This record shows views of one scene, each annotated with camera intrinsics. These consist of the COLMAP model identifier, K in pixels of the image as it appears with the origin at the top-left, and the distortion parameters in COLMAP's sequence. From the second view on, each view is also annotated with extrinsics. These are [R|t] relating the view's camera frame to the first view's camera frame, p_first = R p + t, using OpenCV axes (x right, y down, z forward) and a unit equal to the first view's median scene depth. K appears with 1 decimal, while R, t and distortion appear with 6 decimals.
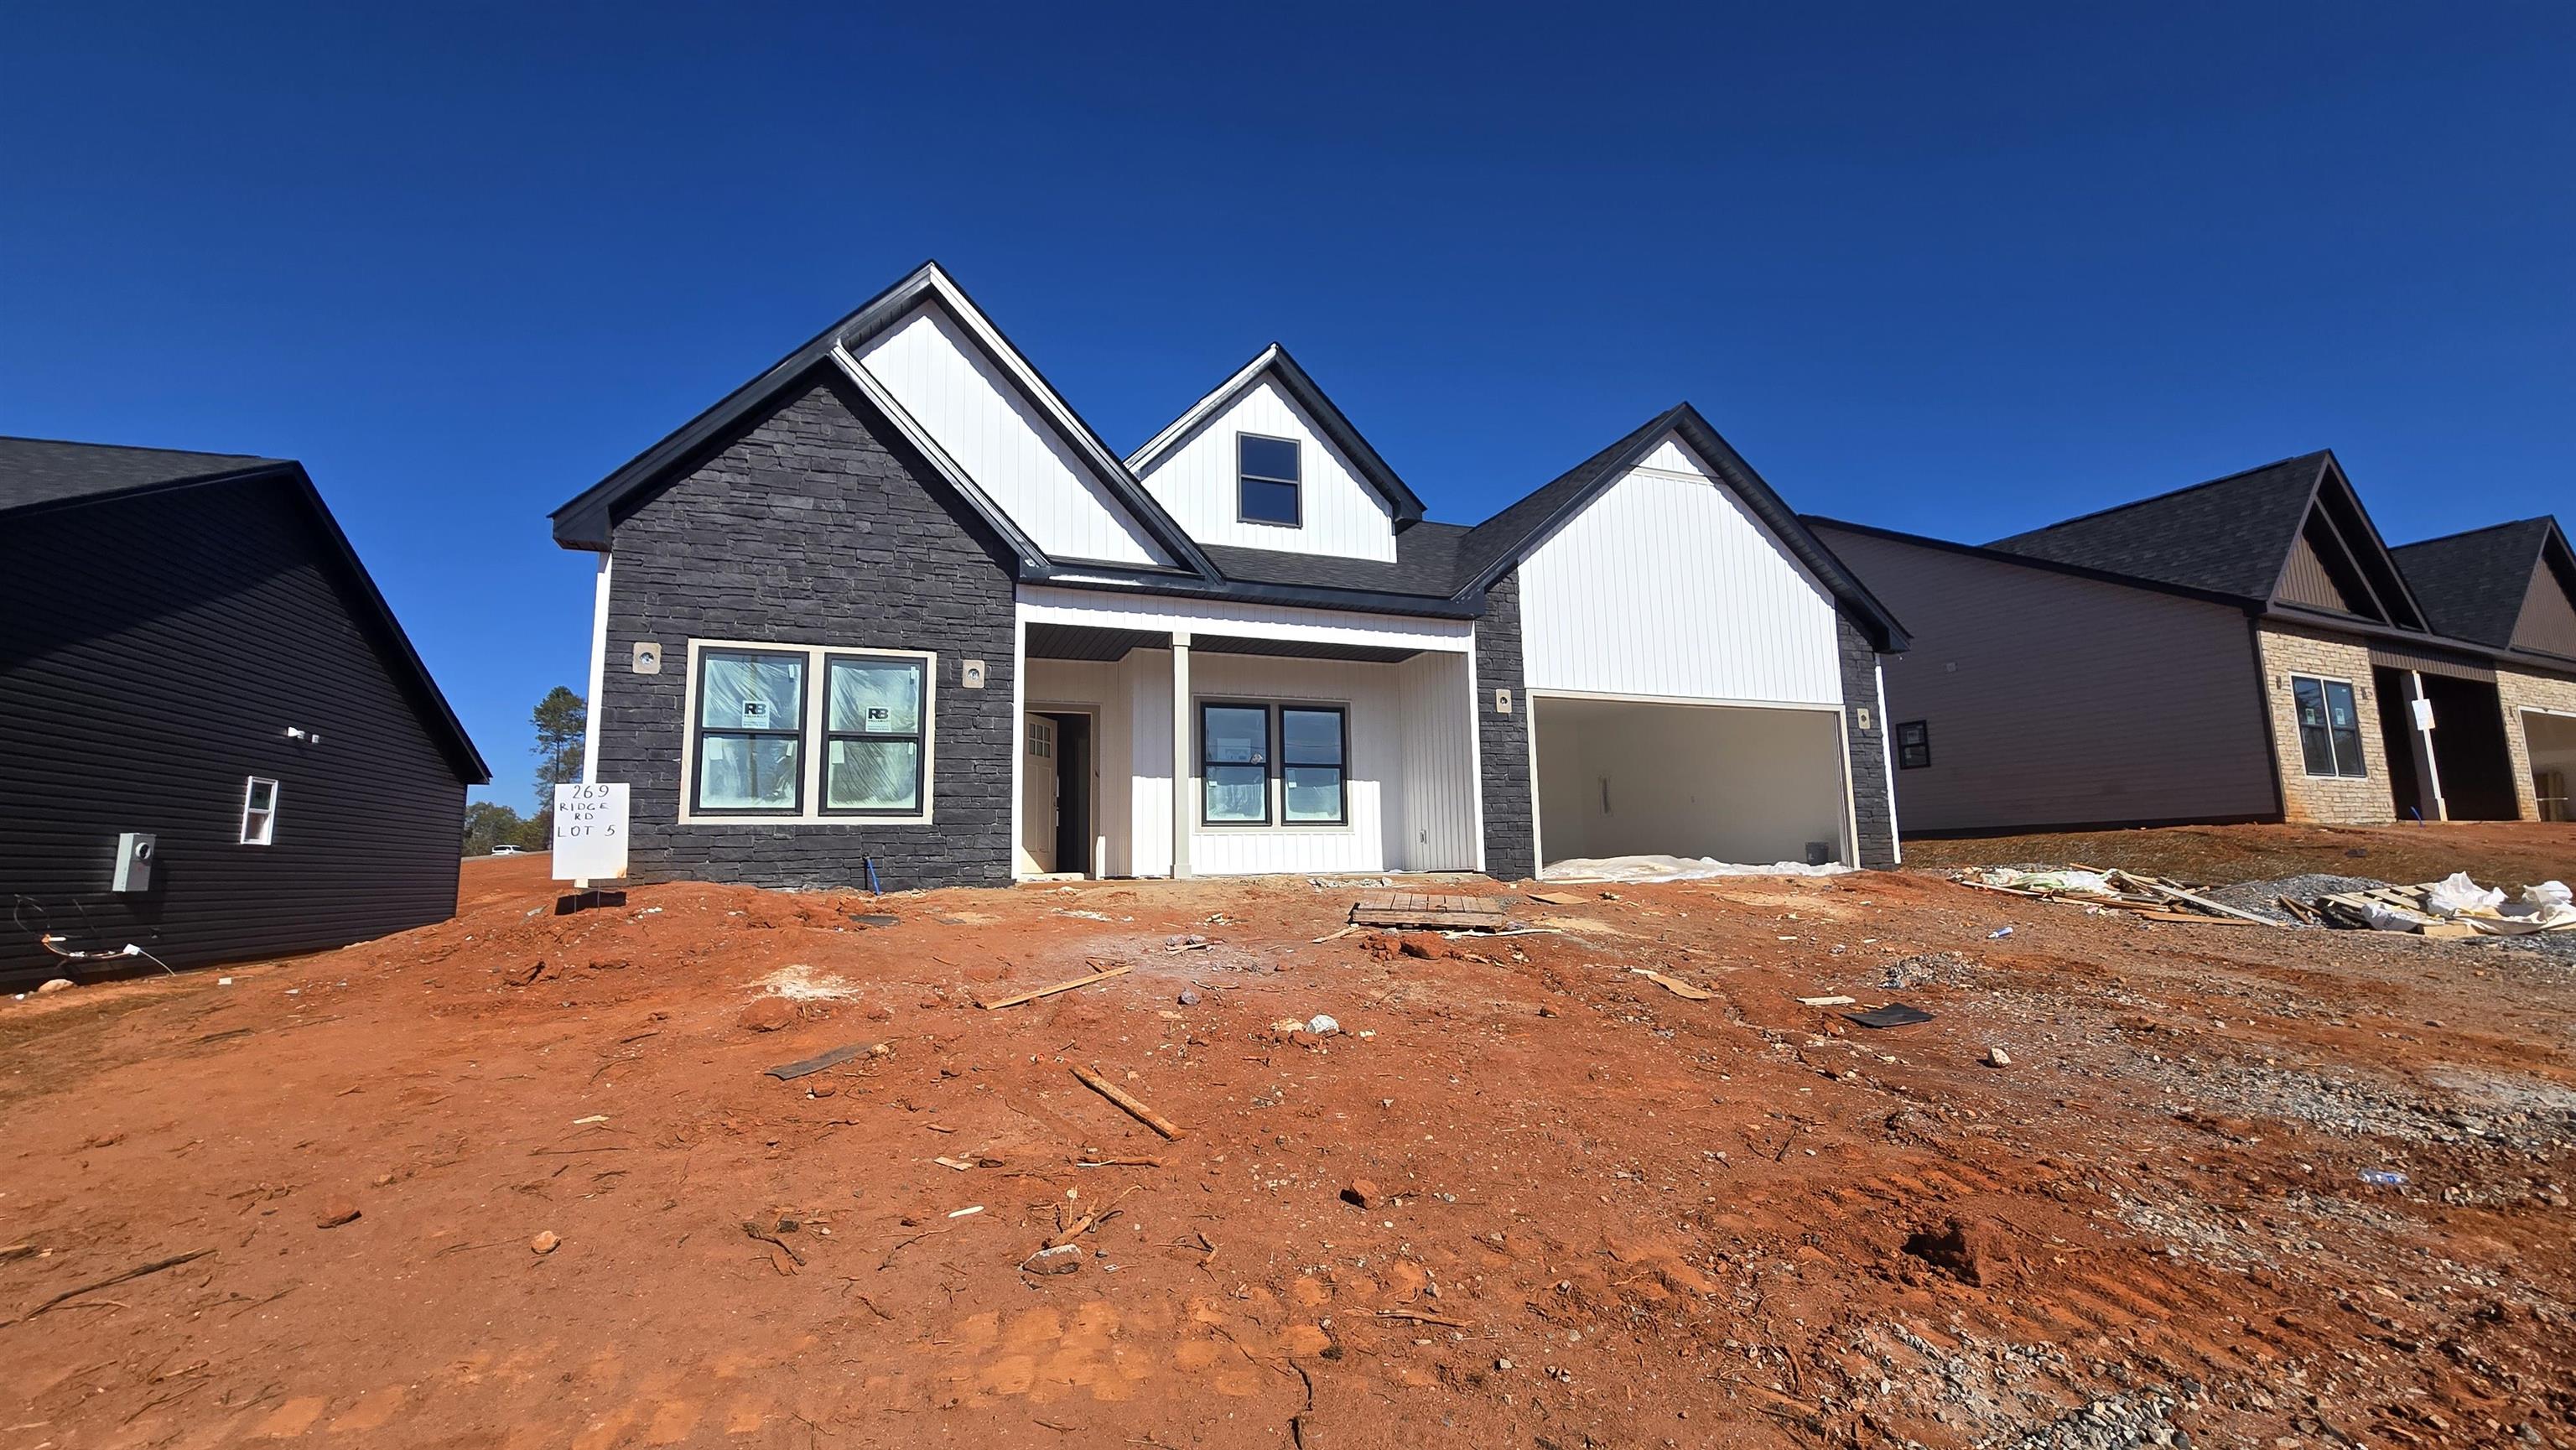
lens RADIAL K [[1042.1, 0, 1288.0], [0, 1042.1, 725.0], [0, 0, 1]] dist [0.000039, 0.000088]
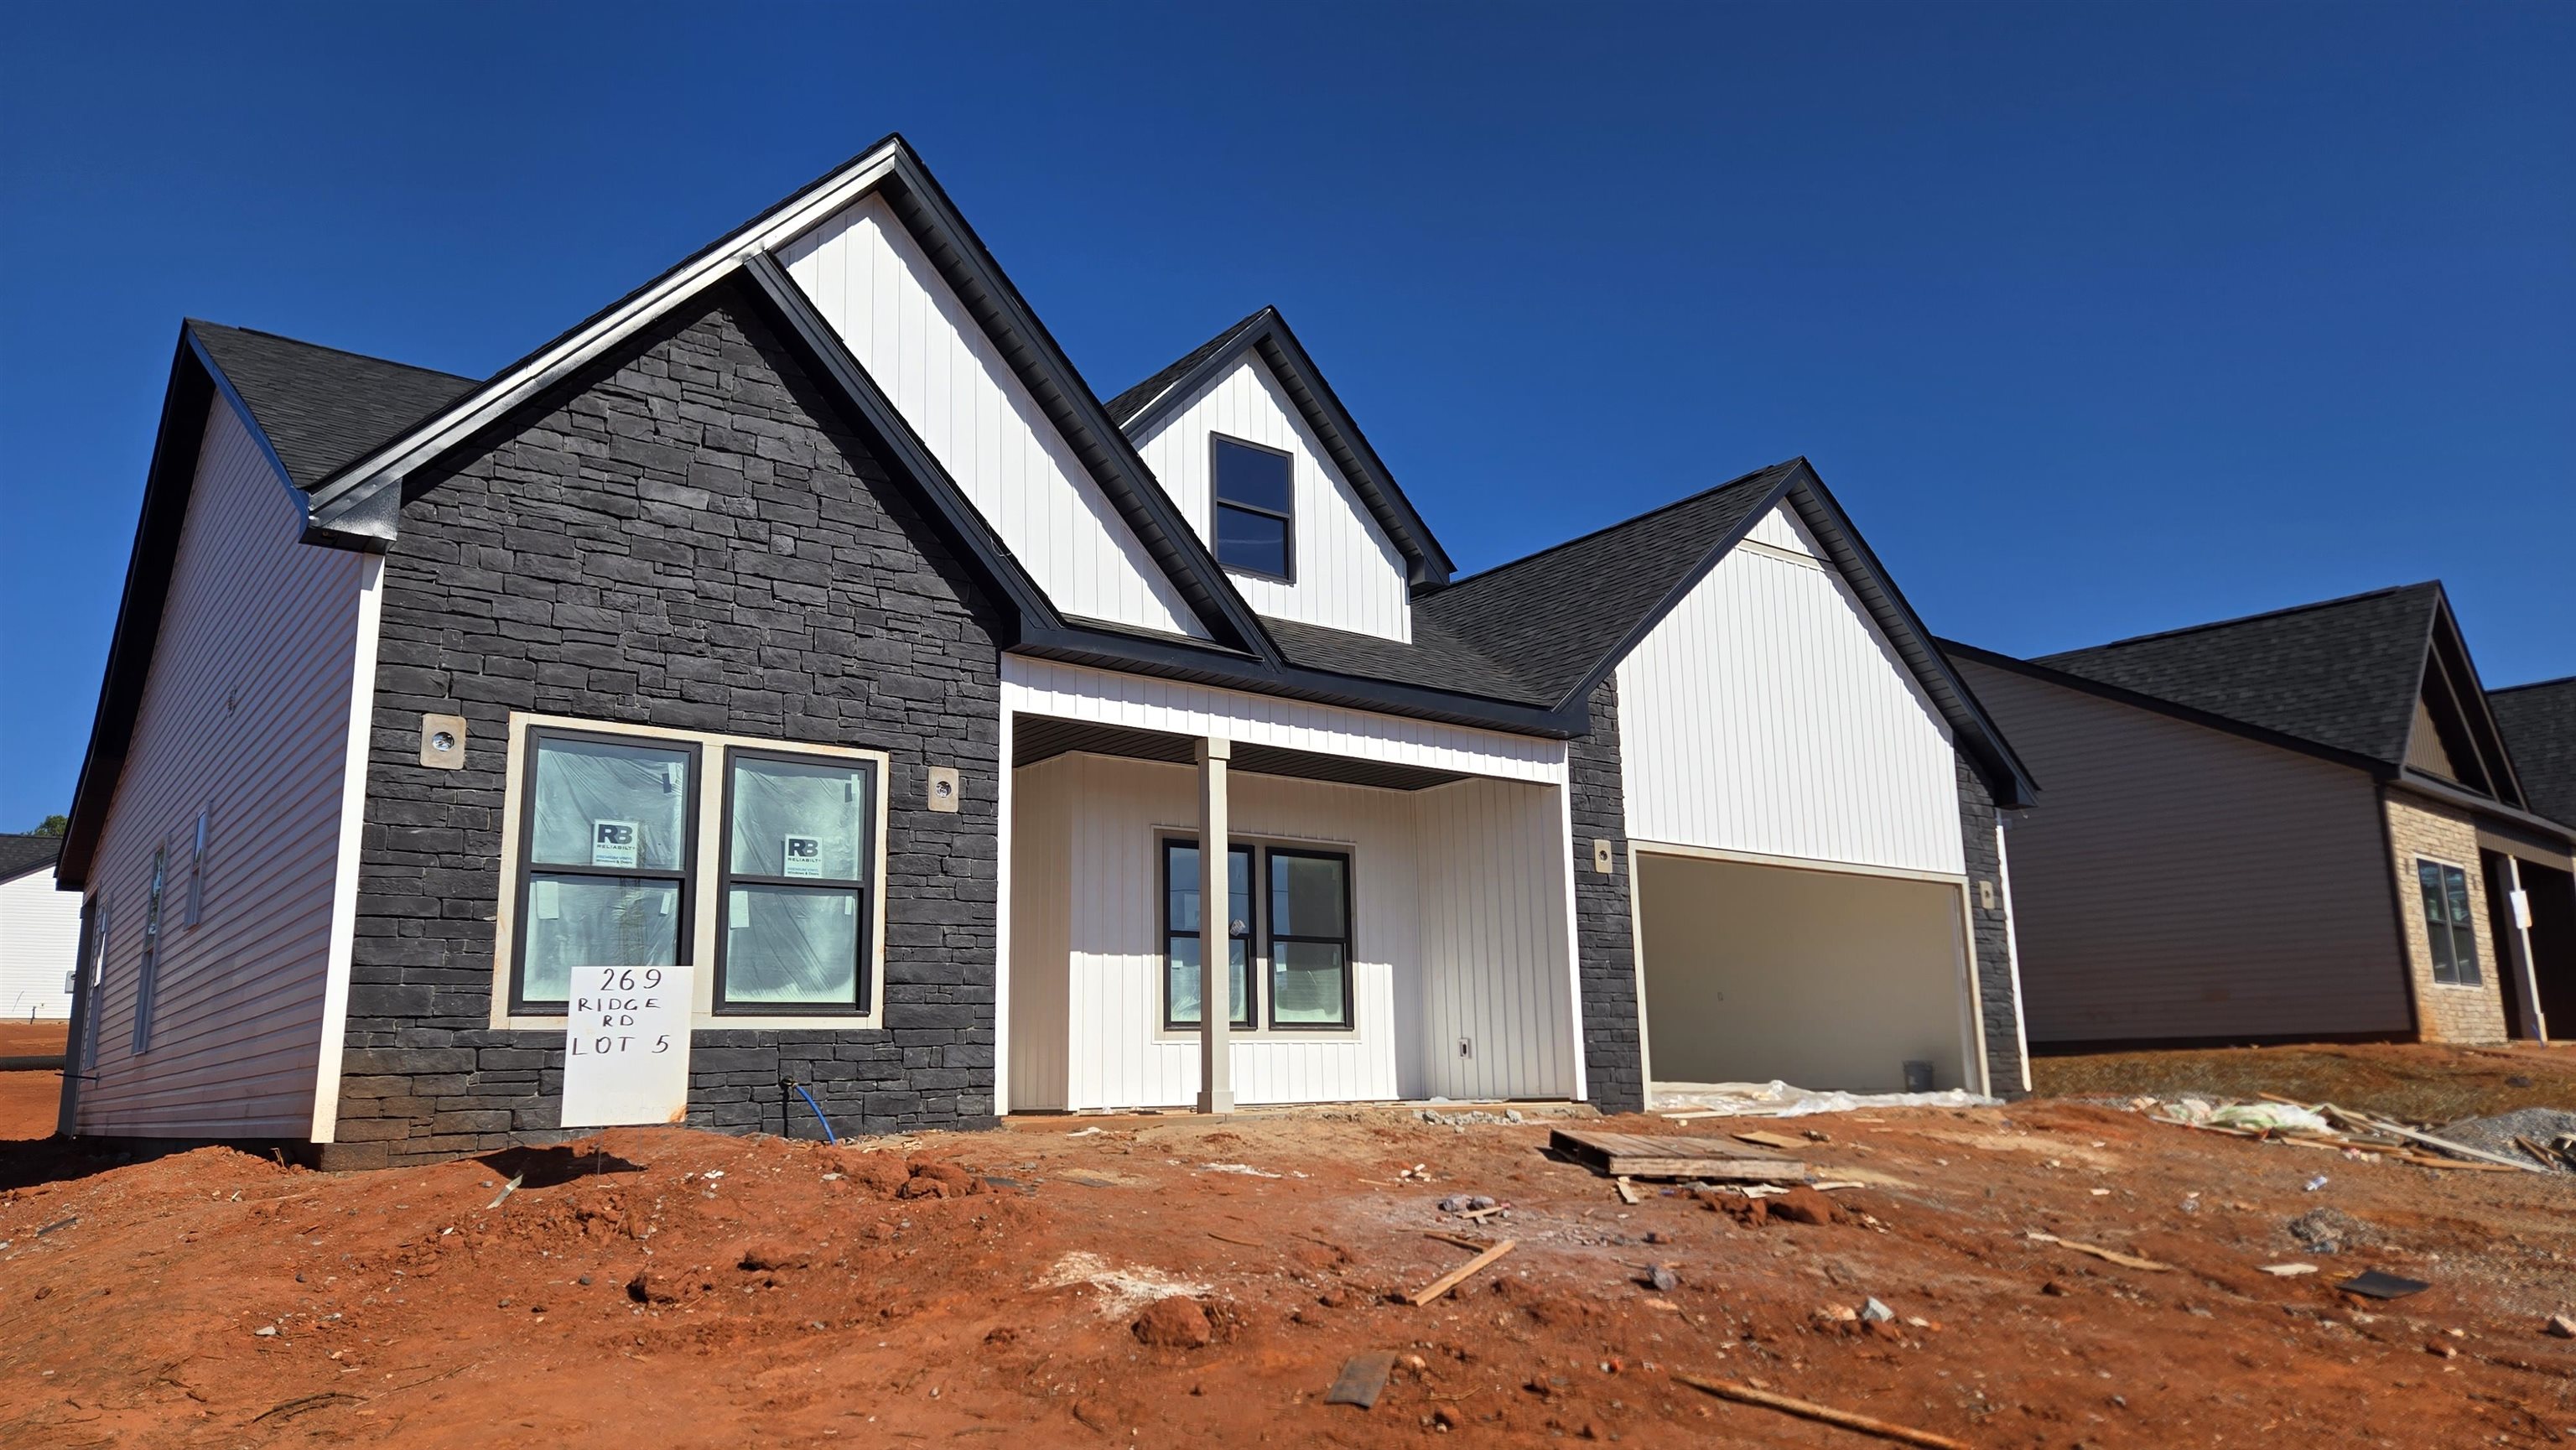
lens RADIAL K [[1703.8, 0, 1289.8], [0, 1703.8, 754.6], [0, 0, 1]] dist [0.099217, -0.076904]
pose [[0.954329, 0.055012, 0.293650, -0.342467], [-0.038103, 0.997286, -0.063000, -0.010449], [-0.296319, 0.048934, 0.953835, -0.049126]]
